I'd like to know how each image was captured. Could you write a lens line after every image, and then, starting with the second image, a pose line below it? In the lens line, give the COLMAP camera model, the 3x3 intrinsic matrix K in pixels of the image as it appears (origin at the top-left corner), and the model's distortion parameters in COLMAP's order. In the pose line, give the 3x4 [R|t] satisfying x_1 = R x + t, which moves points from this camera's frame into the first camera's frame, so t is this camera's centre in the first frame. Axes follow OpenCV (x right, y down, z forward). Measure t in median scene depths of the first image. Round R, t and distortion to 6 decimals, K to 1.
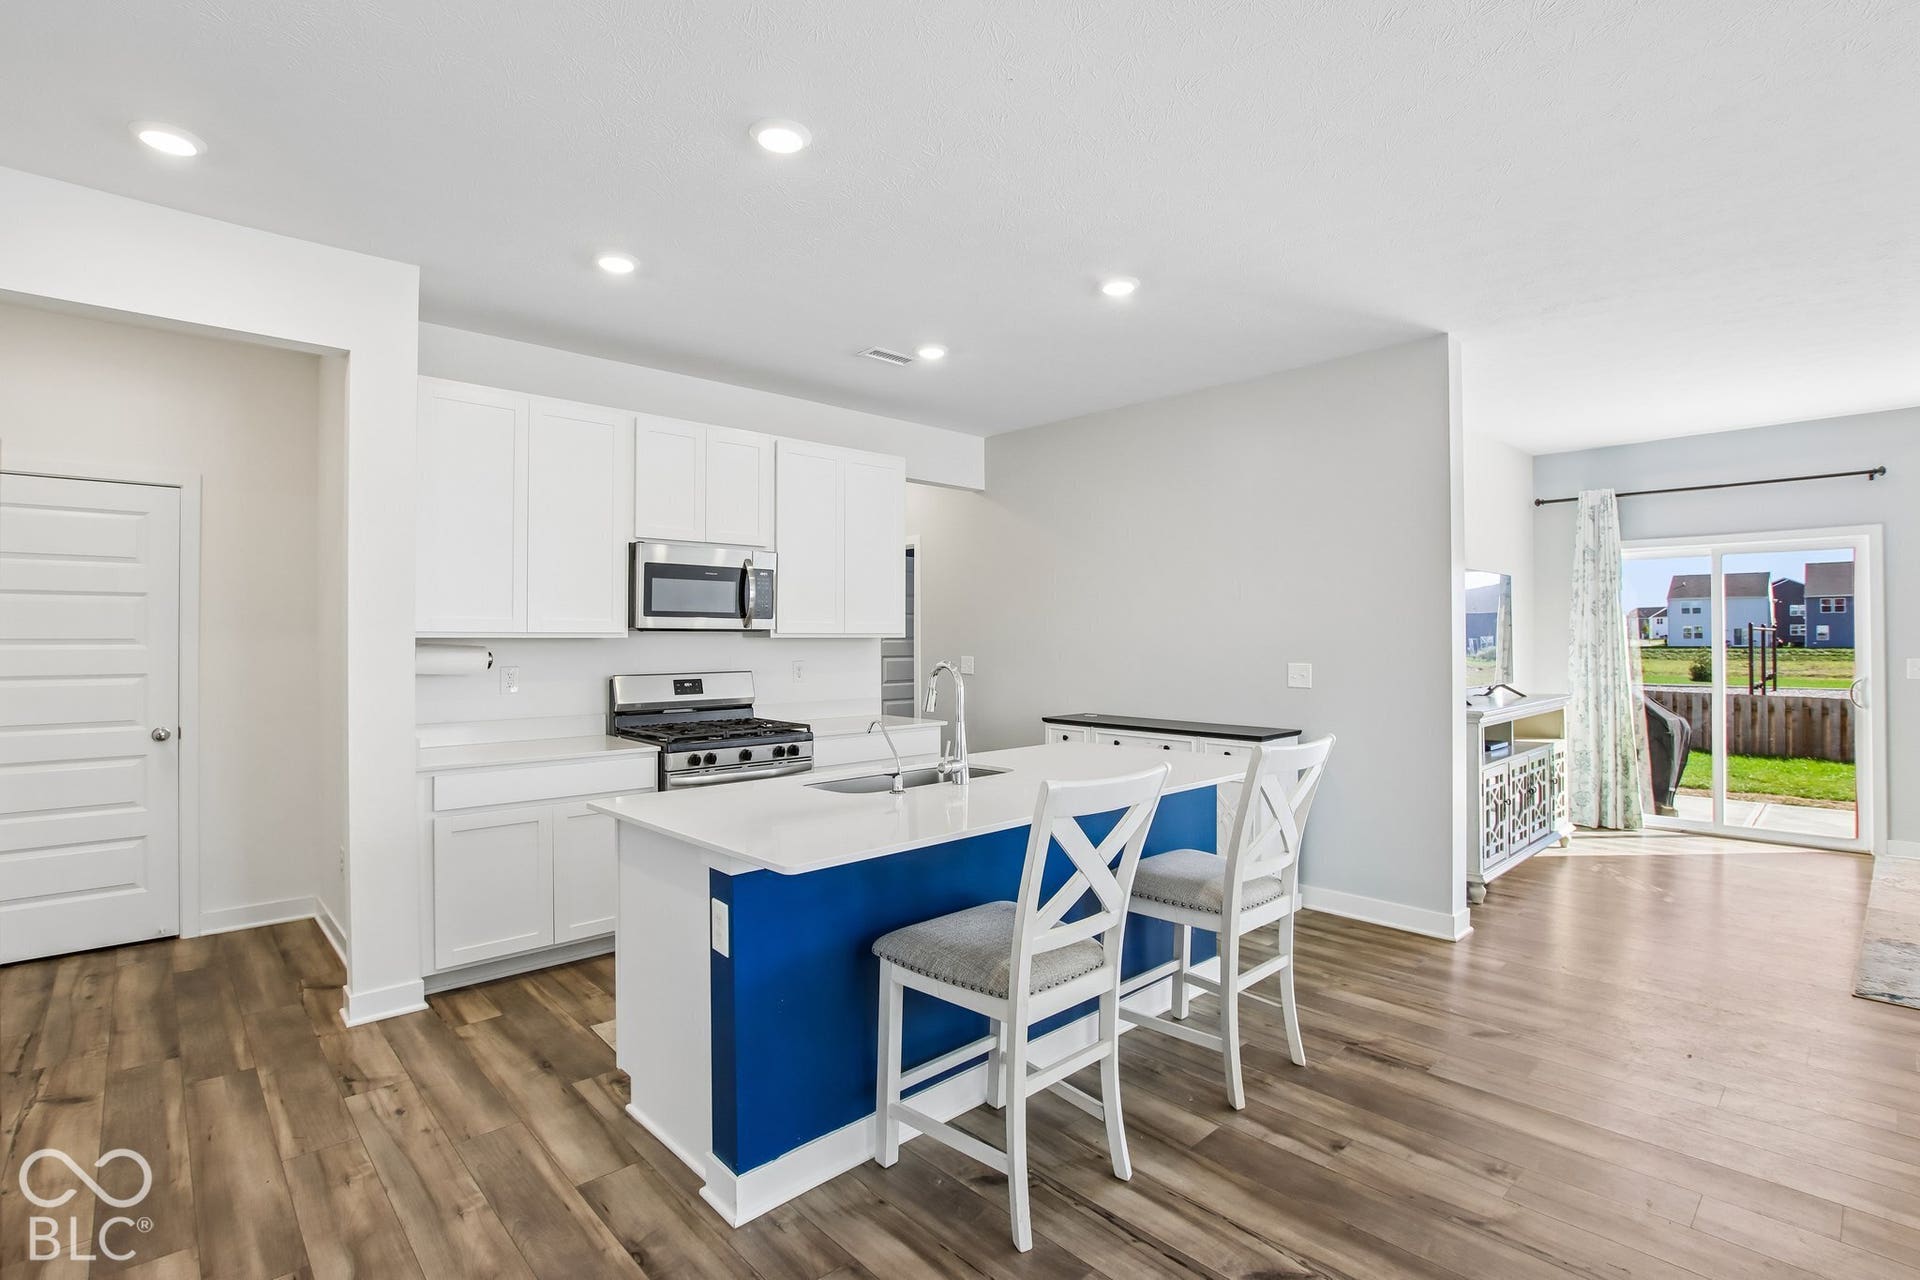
lens RADIAL K [[892.6, 0, 968.5], [0, 892.6, 633.2], [0, 0, 1]] dist [-0.035121, 0.004596]
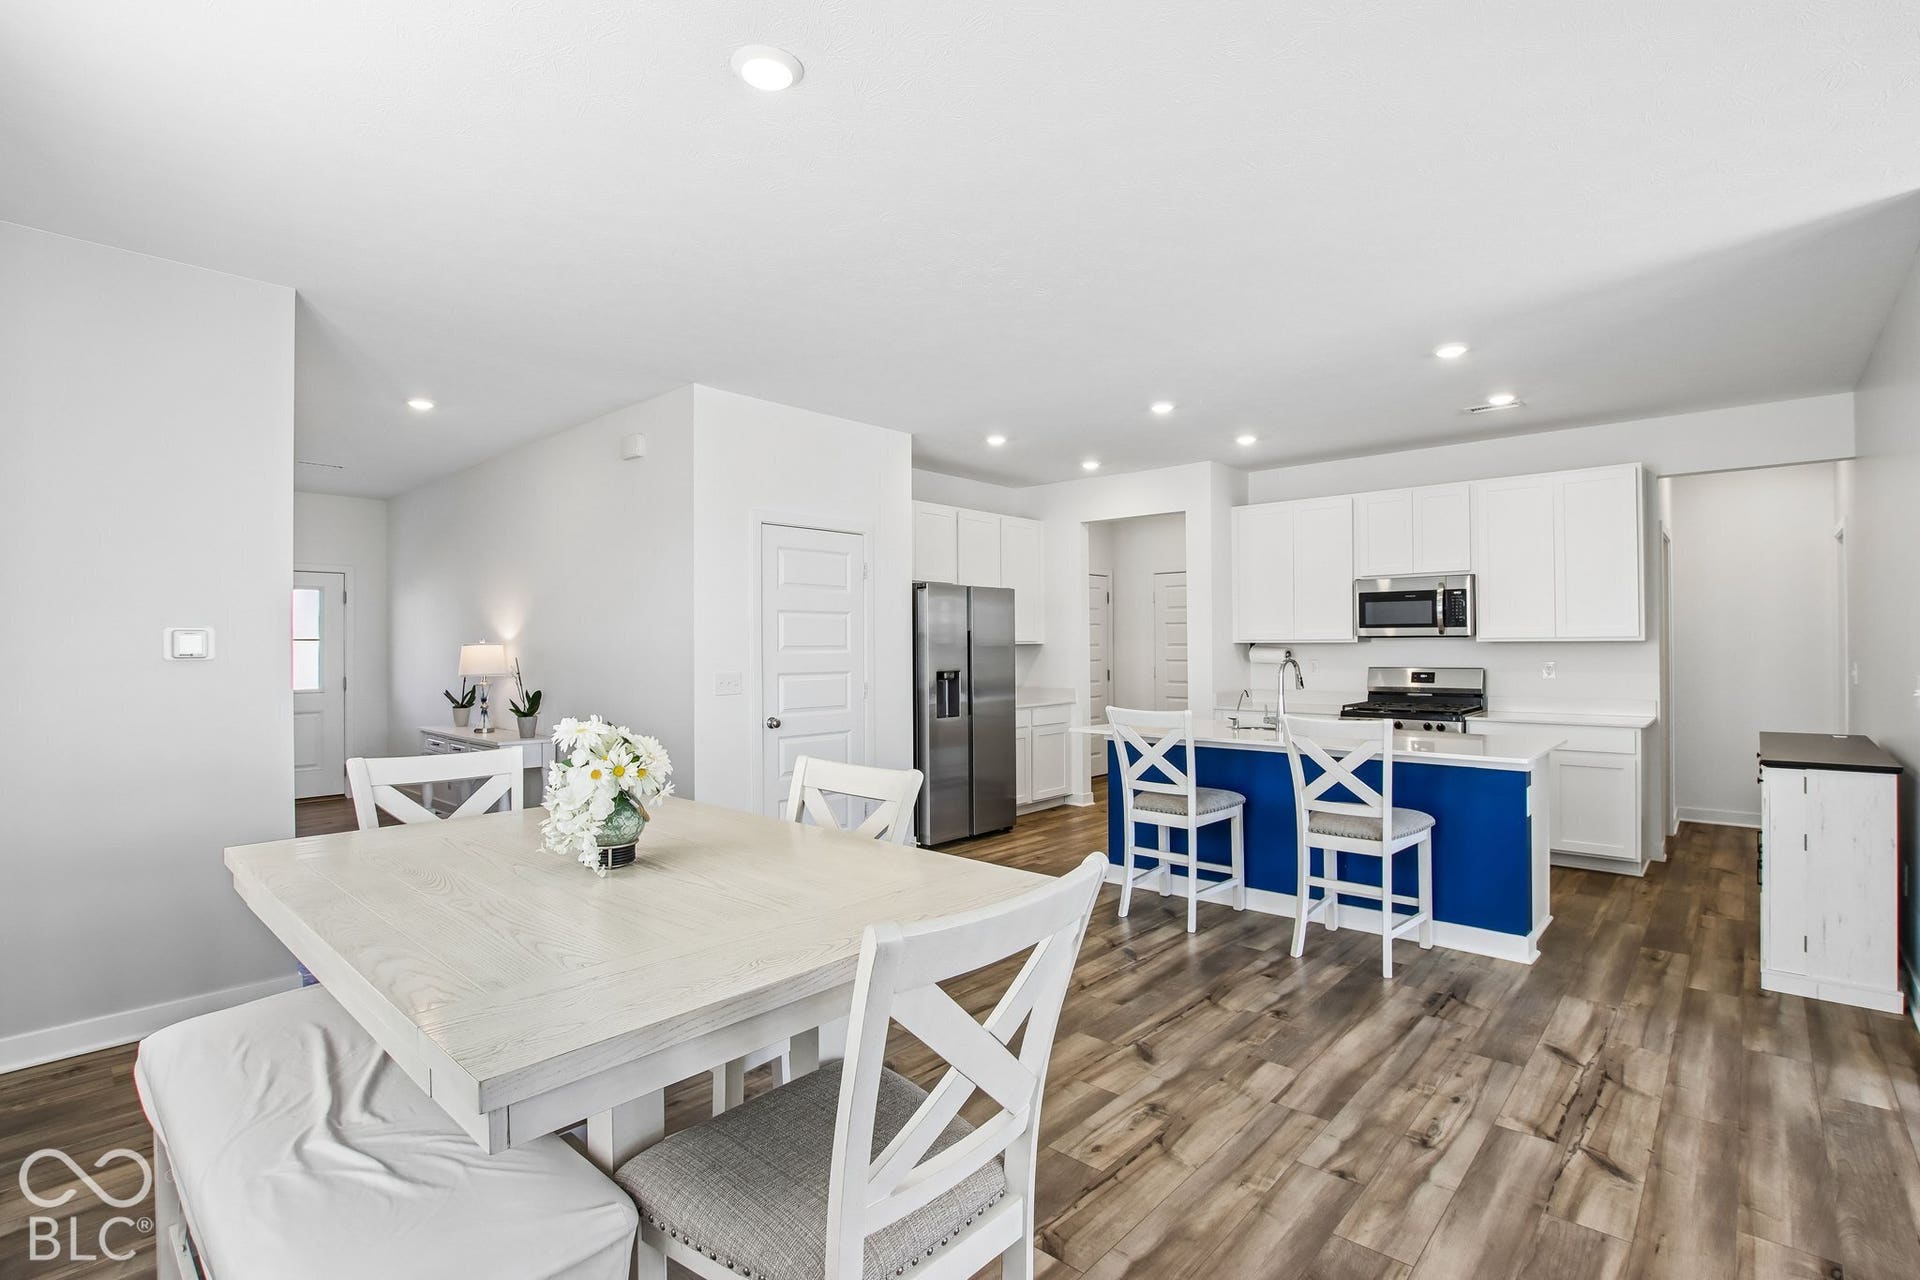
lens RADIAL K [[892.6, 0, 964.5], [0, 892.6, 642.1], [0, 0, 1]] dist [-0.035121, 0.004596]
pose [[0.084466, -0.002865, -0.996422, 1.125883], [0.012155, 0.999924, -0.001845, -0.000742], [0.996352, -0.011956, 0.084495, 0.203997]]
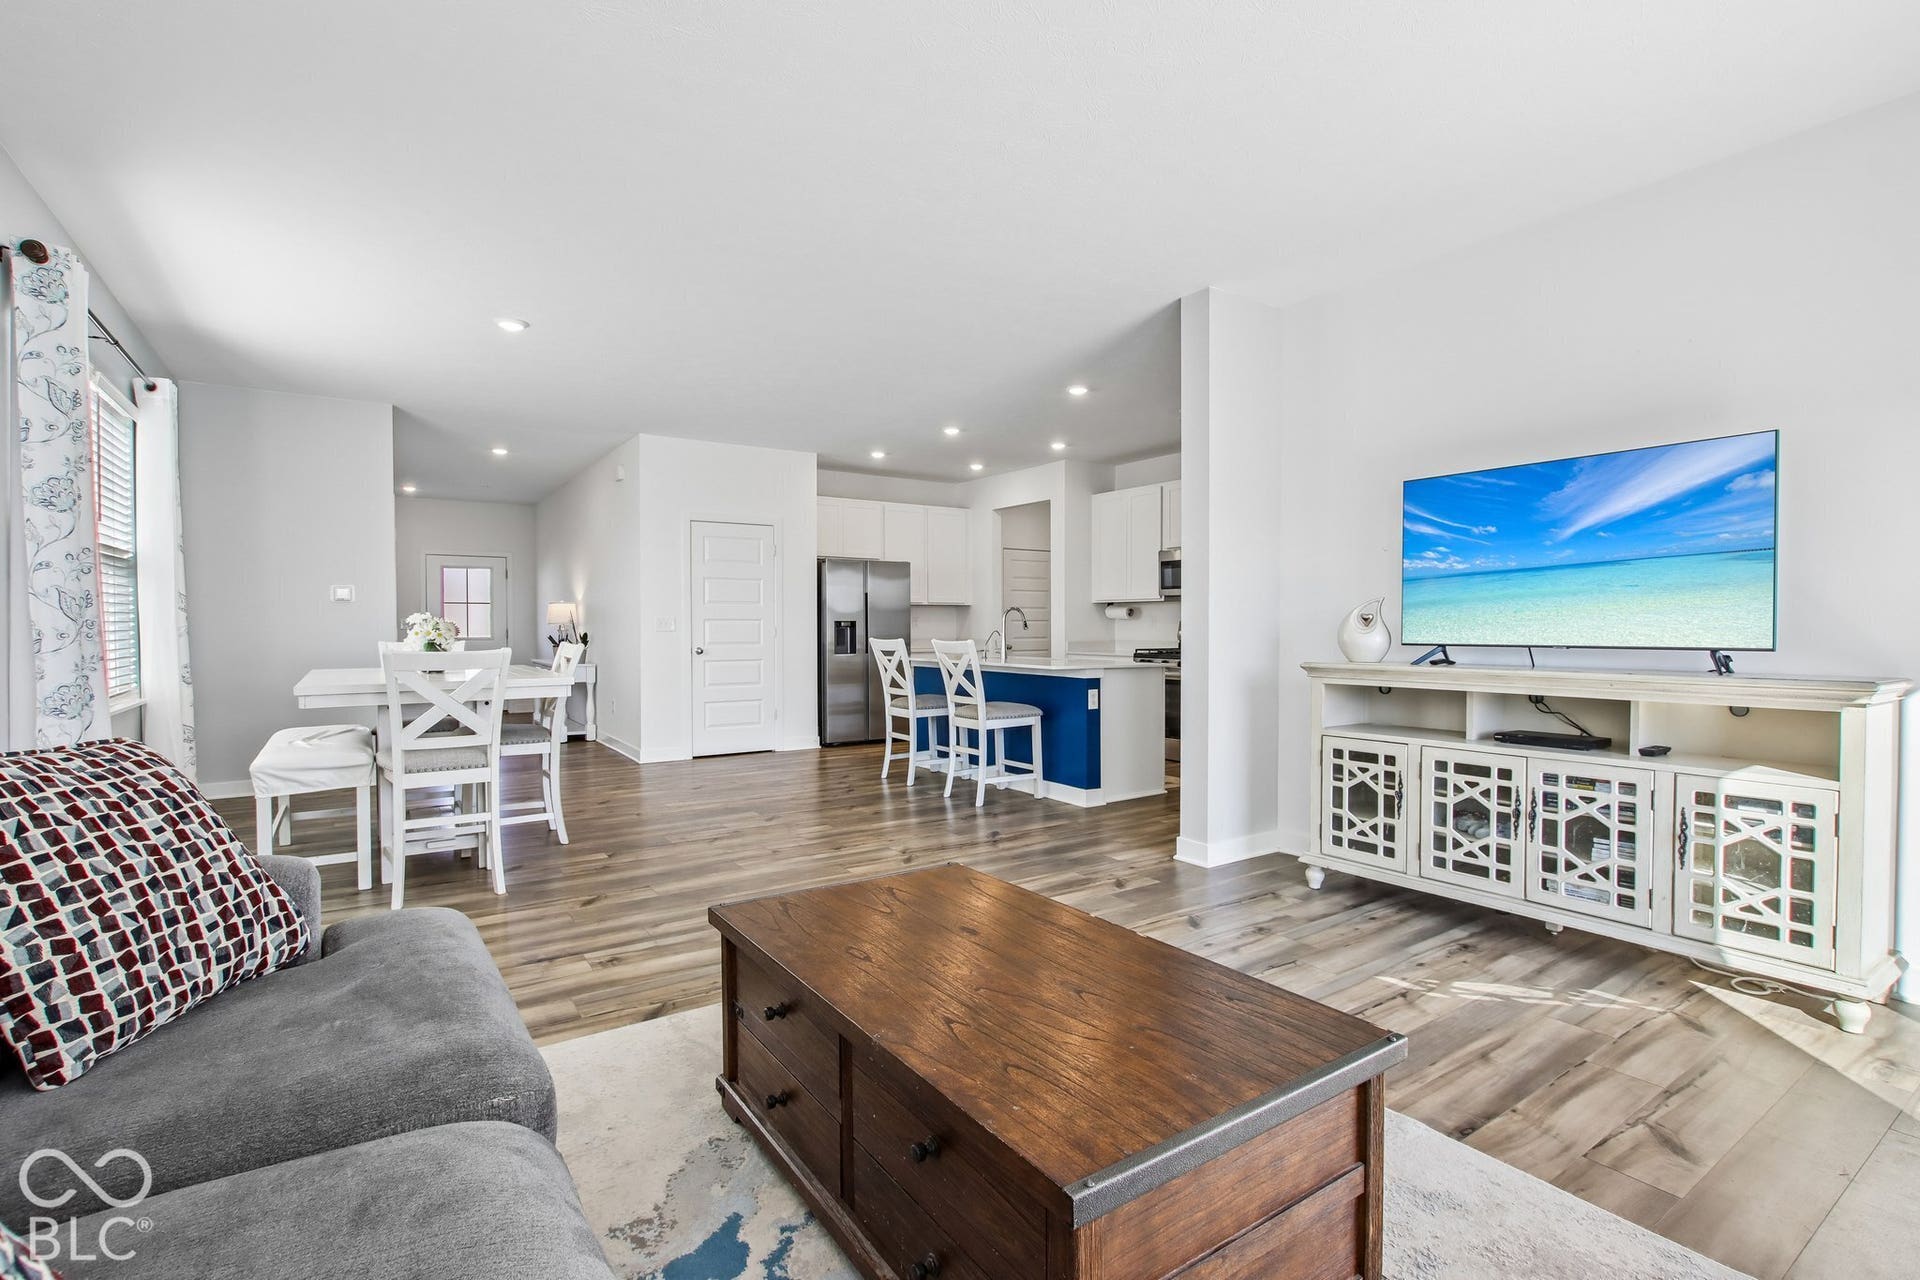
lens RADIAL K [[892.6, 0, 965.5], [0, 892.6, 649.6], [0, 0, 1]] dist [-0.035121, 0.004596]
pose [[-0.152404, 0.029056, -0.987891, 1.661540], [0.008122, 0.999571, 0.028147, 0.055246], [0.988285, -0.003734, -0.152575, 0.902447]]
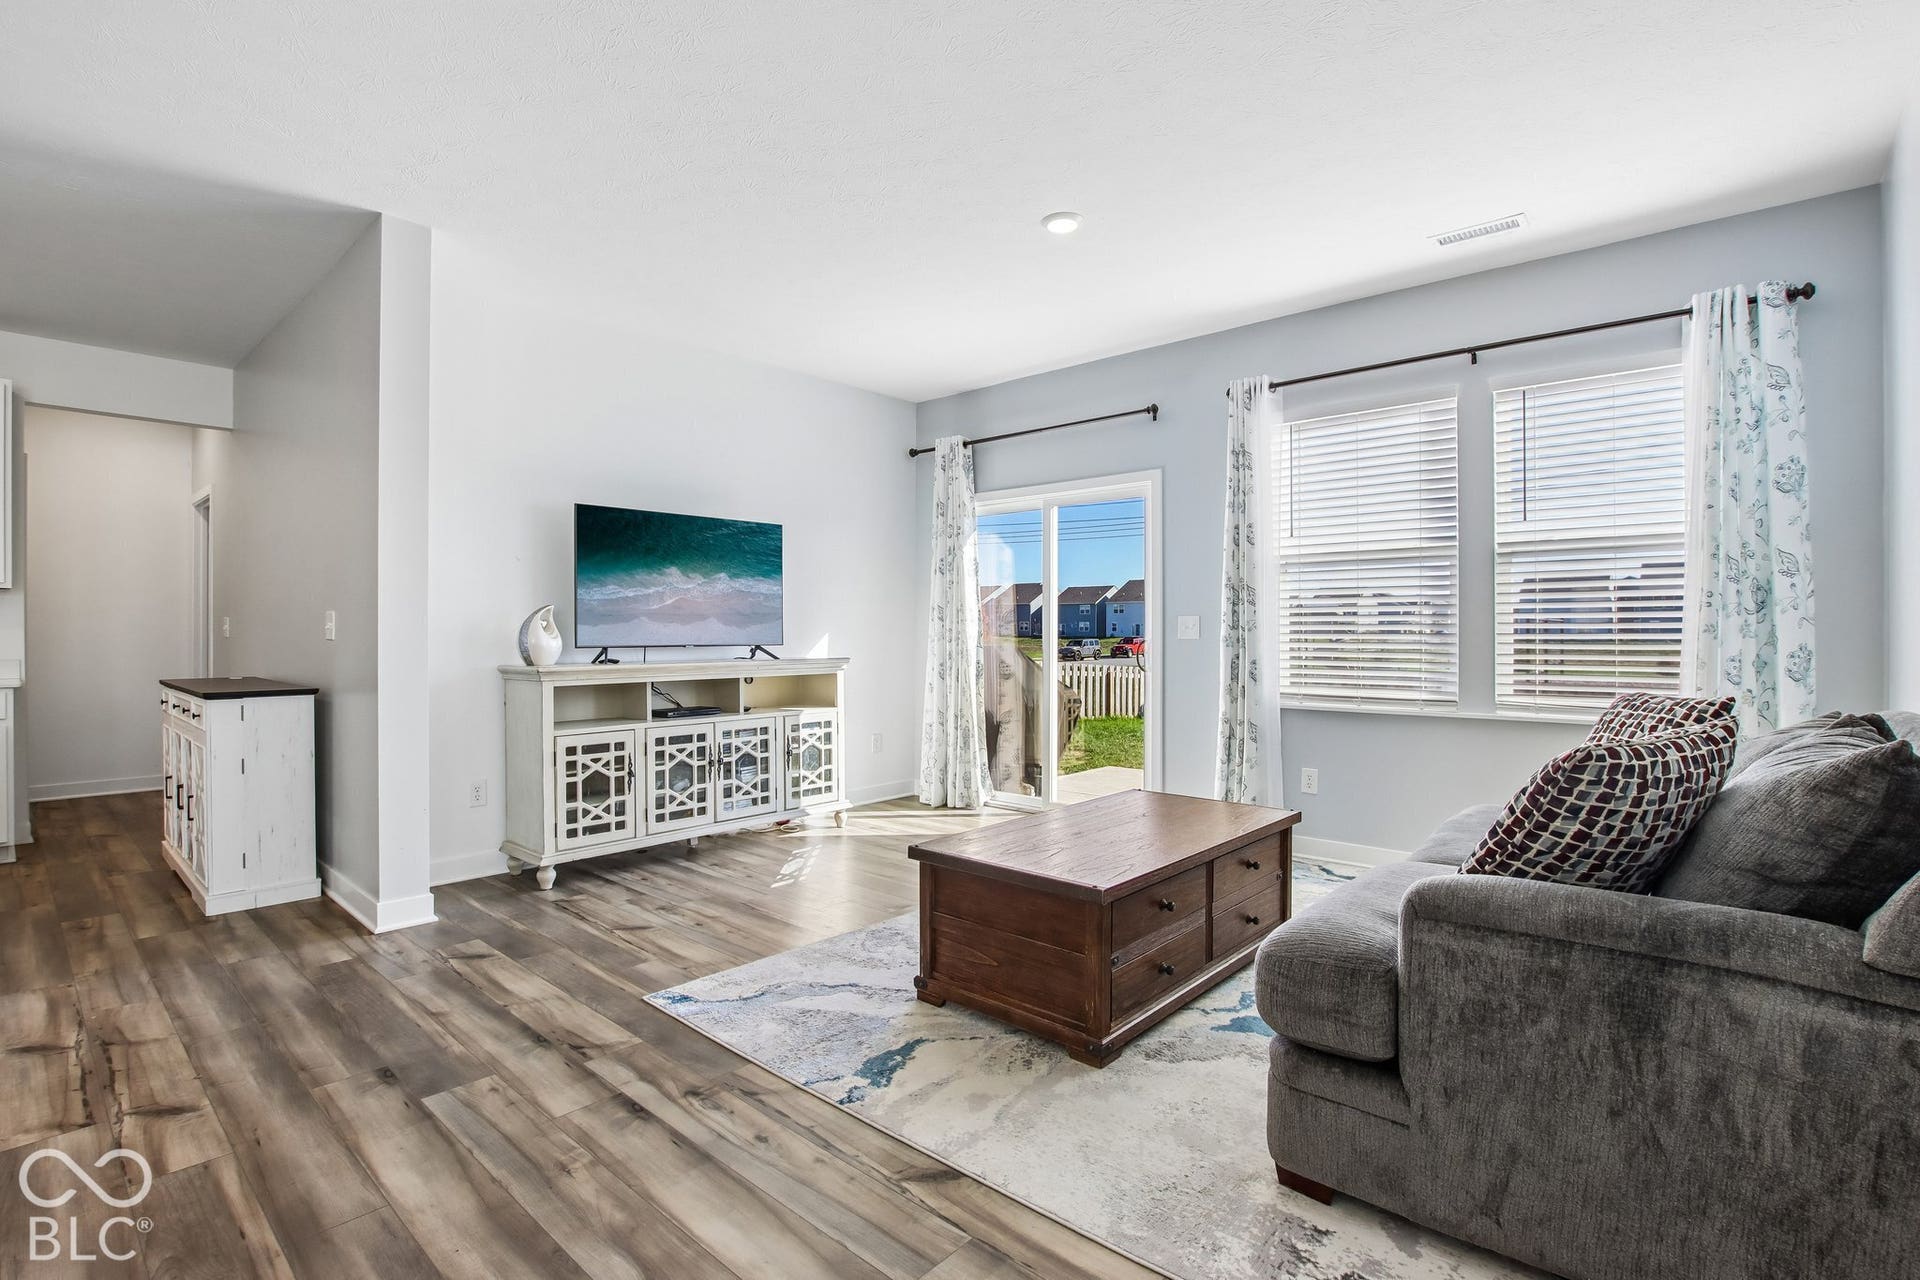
lens RADIAL K [[892.6, 0, 966.8], [0, 892.6, 636.6], [0, 0, 1]] dist [-0.035121, 0.004596]
pose [[0.995595, 0.001918, 0.093738, 1.026227], [-0.003005, 0.999930, 0.011466, 0.052962], [-0.093710, -0.011697, 0.995531, 0.111196]]
